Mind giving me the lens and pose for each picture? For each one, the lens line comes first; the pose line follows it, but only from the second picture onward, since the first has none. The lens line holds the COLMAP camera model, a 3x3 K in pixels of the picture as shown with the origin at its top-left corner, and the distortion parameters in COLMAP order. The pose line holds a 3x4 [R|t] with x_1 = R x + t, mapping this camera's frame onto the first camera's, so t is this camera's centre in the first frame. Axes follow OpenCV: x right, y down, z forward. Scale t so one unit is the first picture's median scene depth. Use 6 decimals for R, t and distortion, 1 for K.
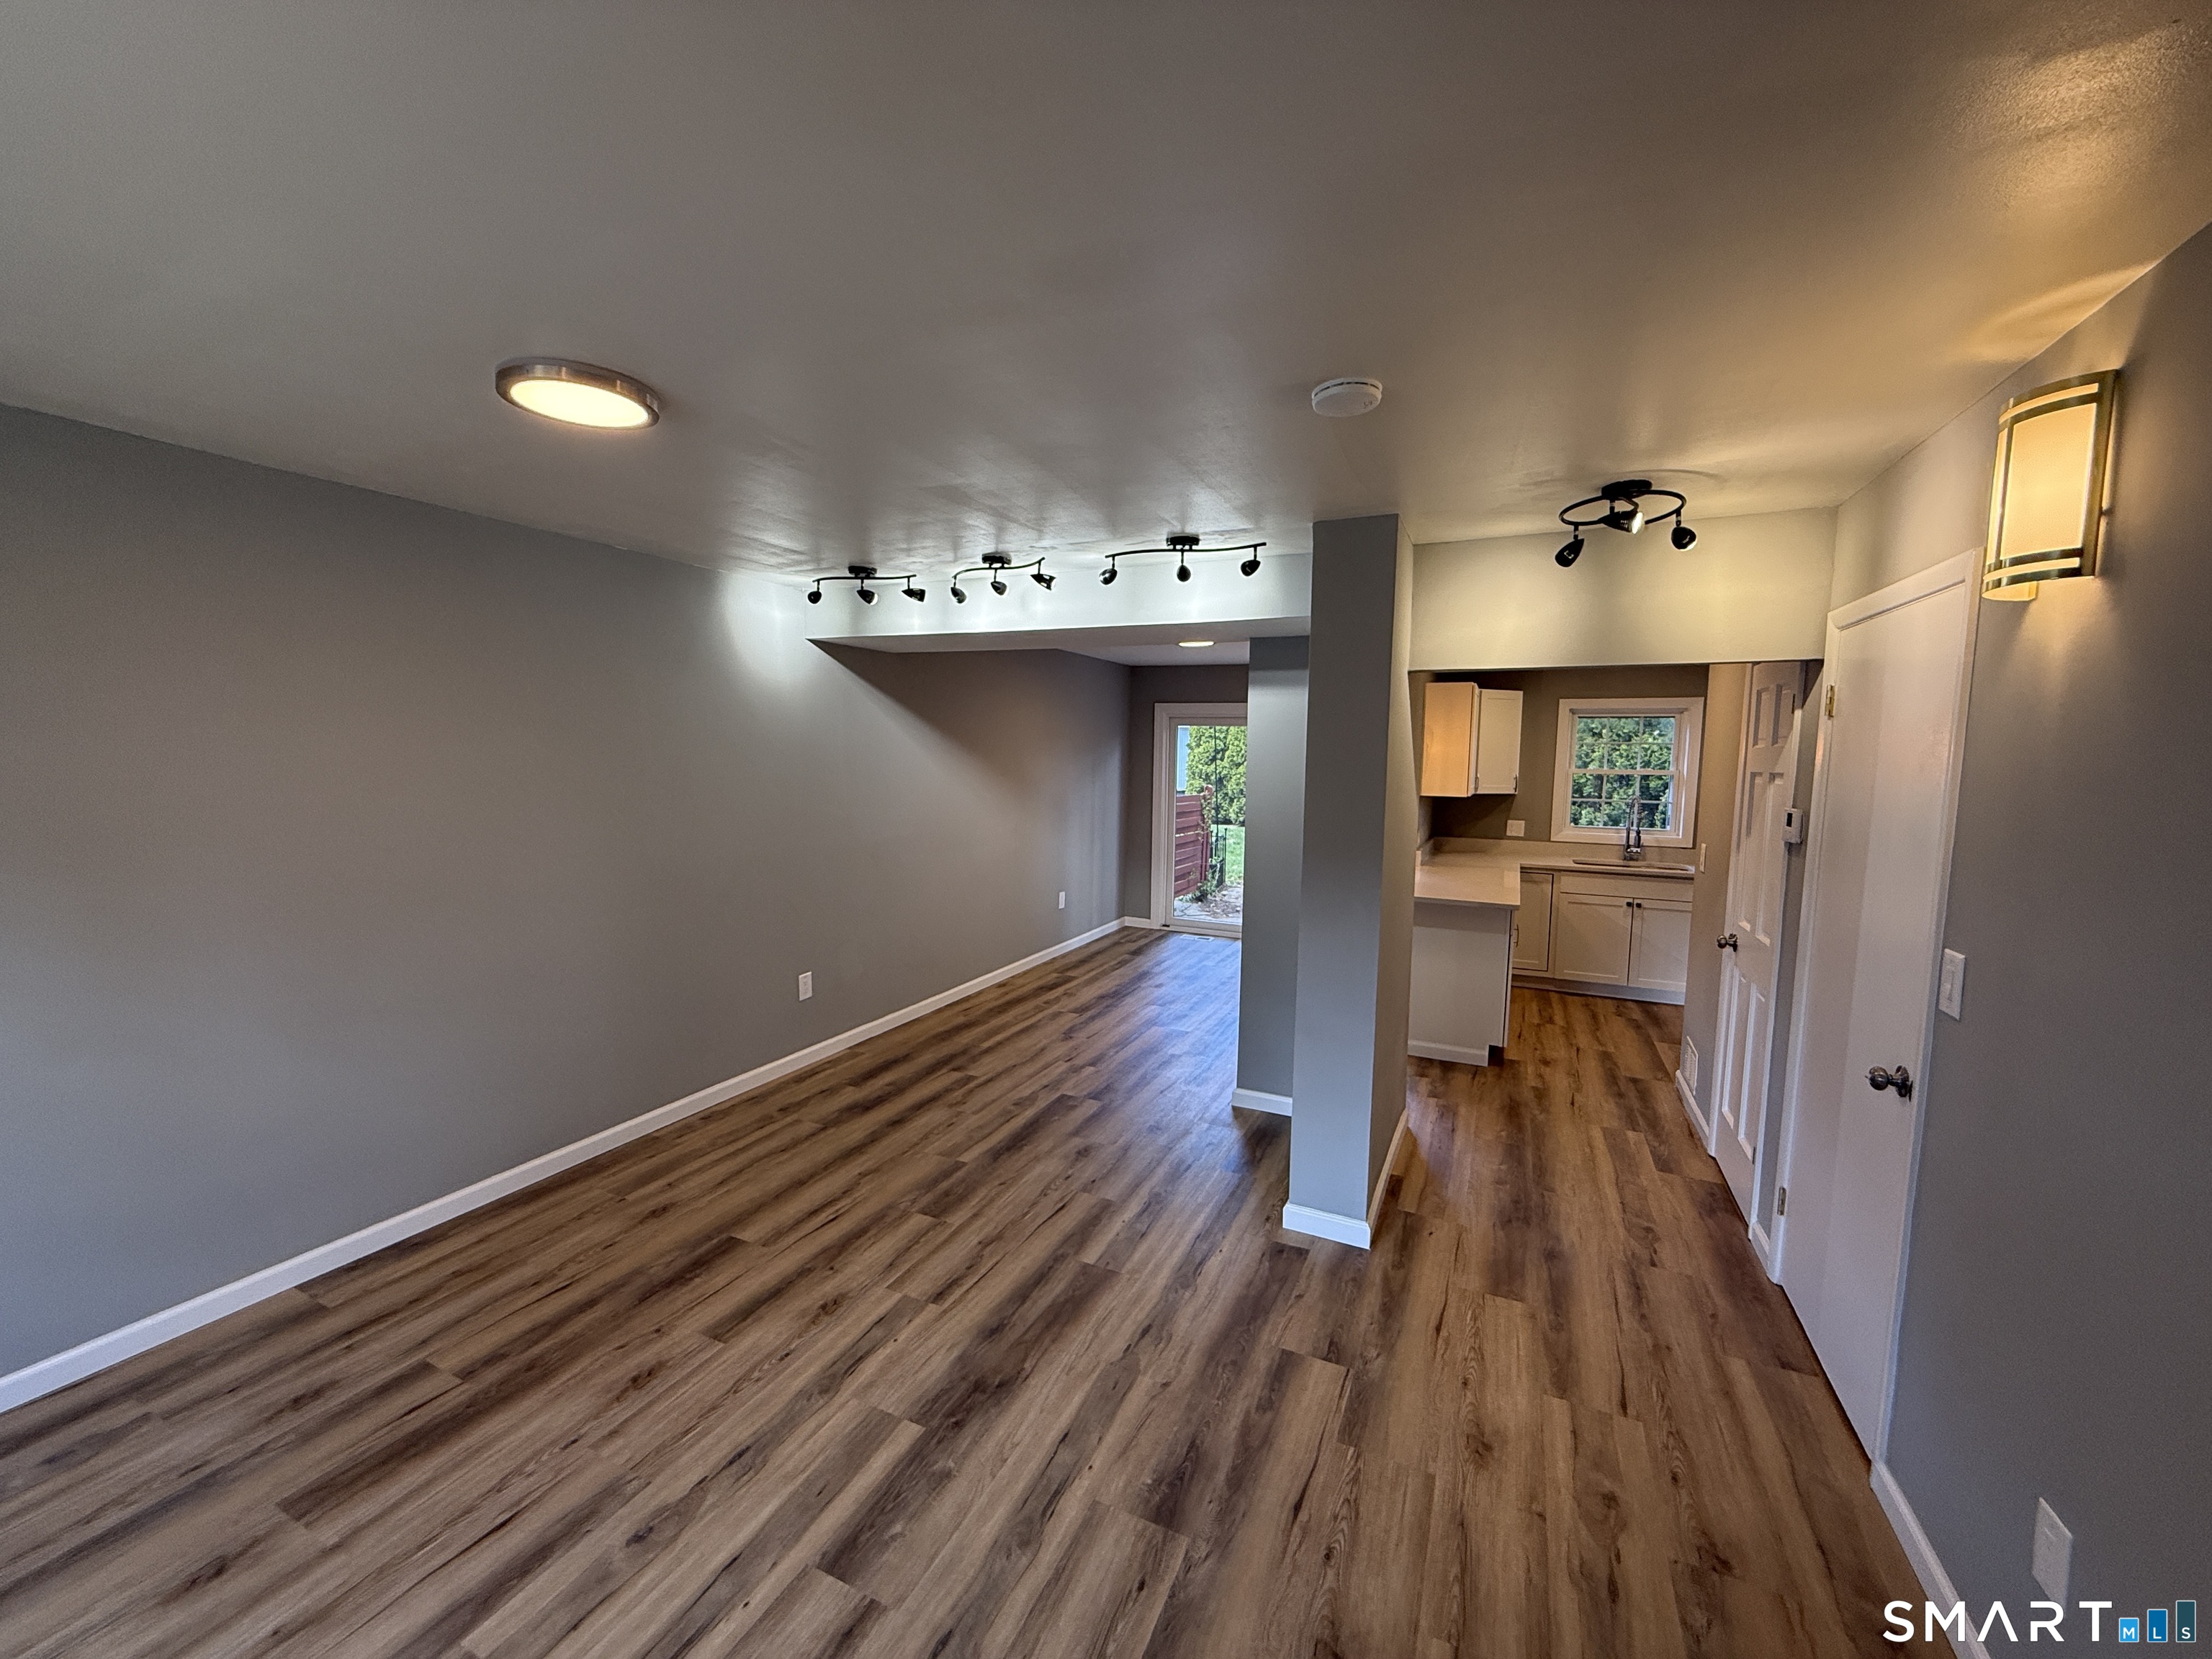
lens RADIAL K [[879.4, 0, 1100.9], [0, 879.4, 826.9], [0, 0, 1]] dist [0.000655, -0.000032]
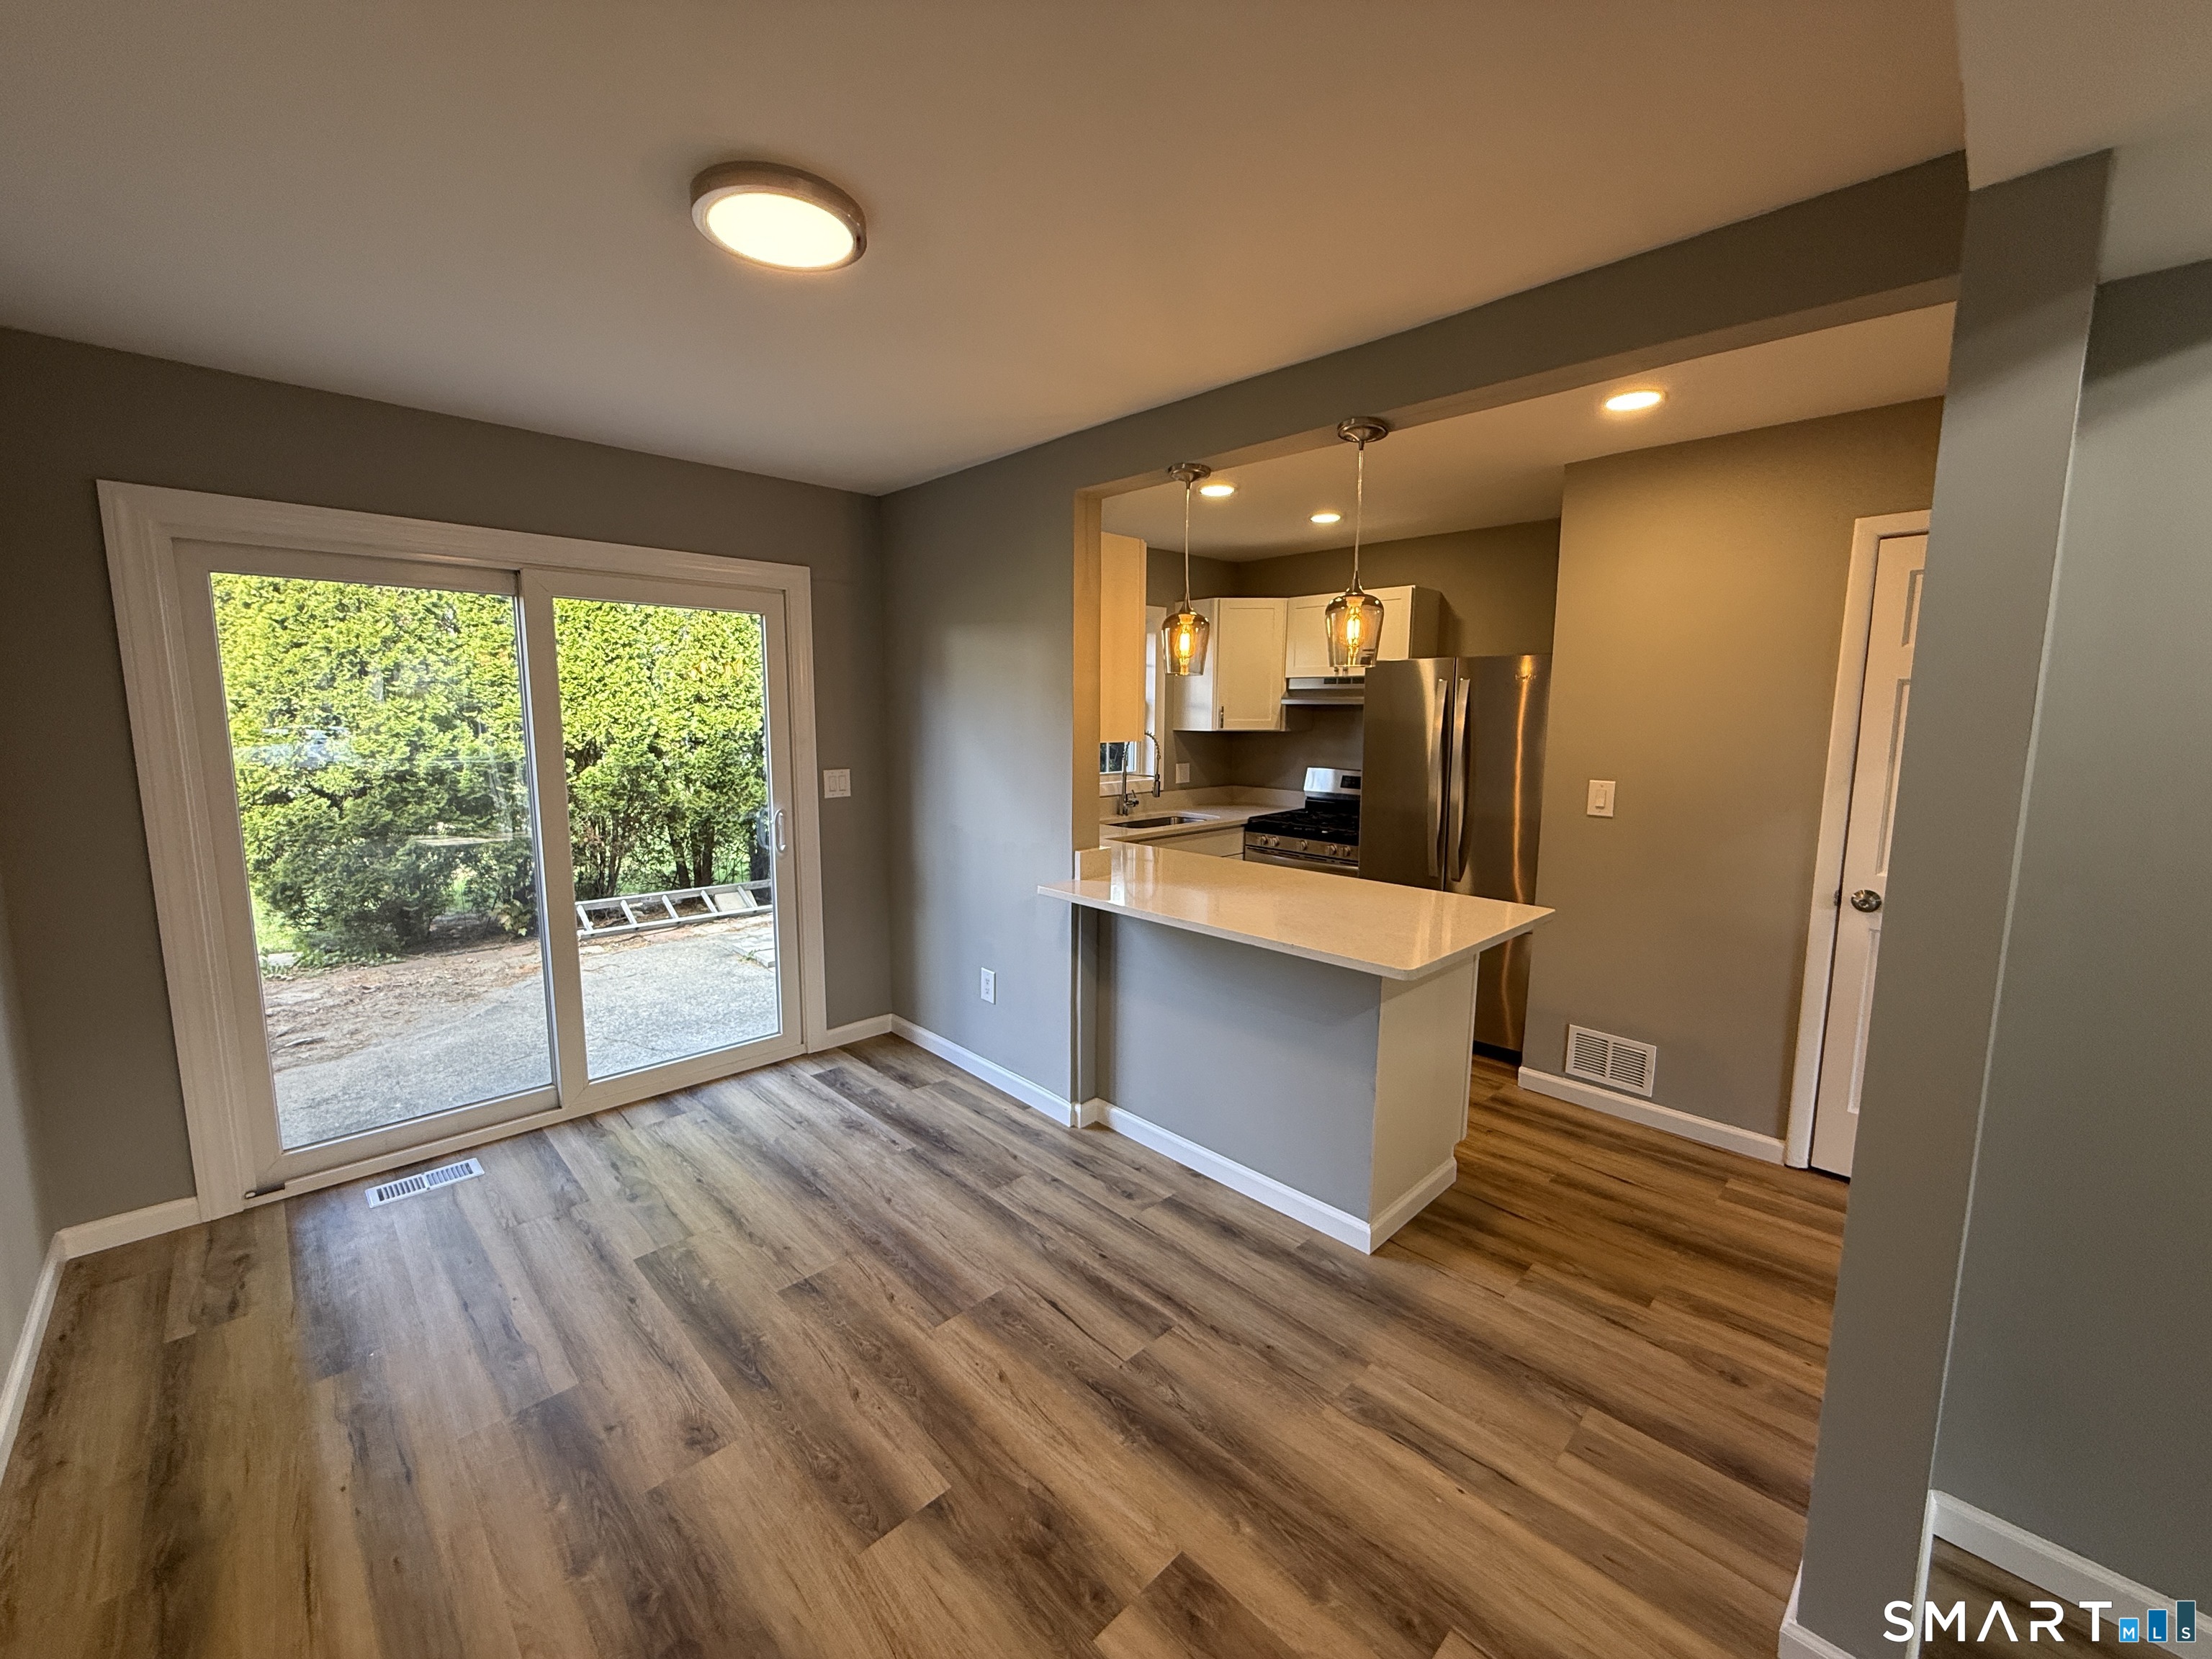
lens RADIAL K [[879.4, 0, 1100.3], [0, 879.4, 828.0], [0, 0, 1]] dist [0.000655, -0.000032]
pose [[0.354299, -0.141608, 0.924348, -0.230084], [0.081787, 0.989372, 0.120221, -0.081000], [-0.931549, 0.033005, 0.362116, 1.336726]]
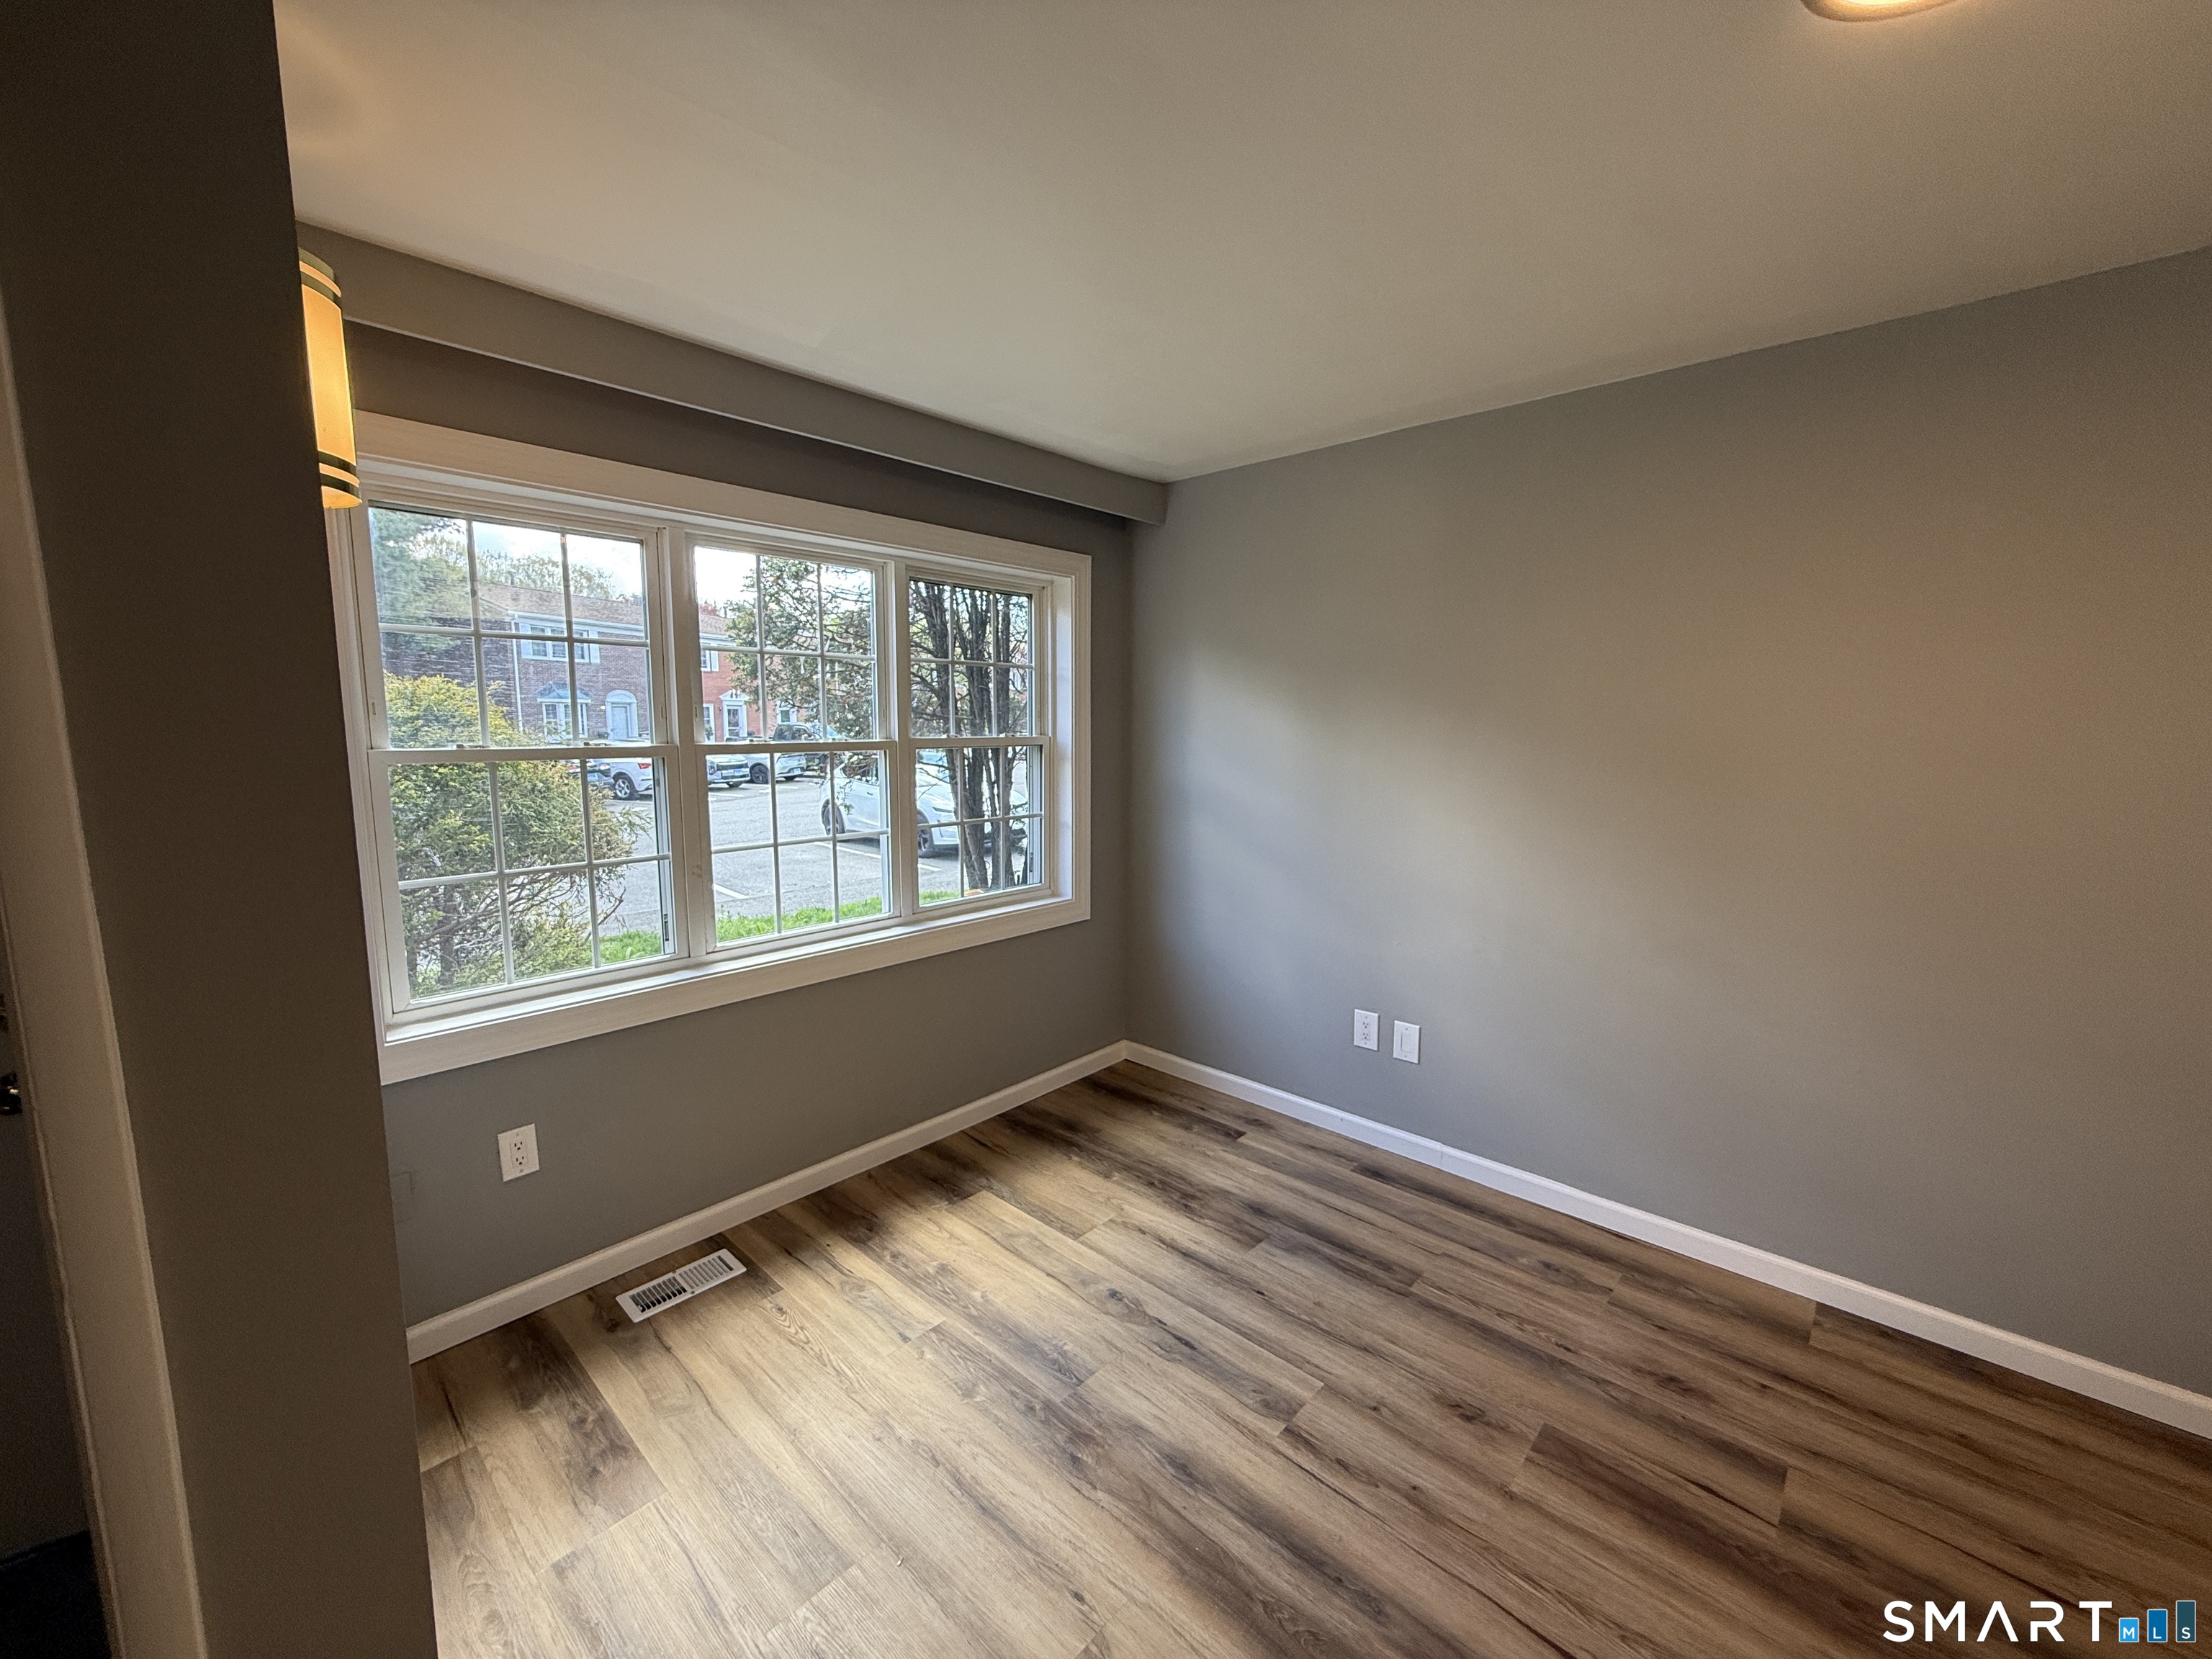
lens RADIAL K [[879.4, 0, 1101.1], [0, 879.4, 827.3], [0, 0, 1]] dist [0.000655, -0.000032]
pose [[-0.301500, 0.099232, -0.948288, 0.049115], [-0.087670, 0.987471, 0.131206, 0.008824], [0.949427, 0.122696, -0.289023, 0.389622]]
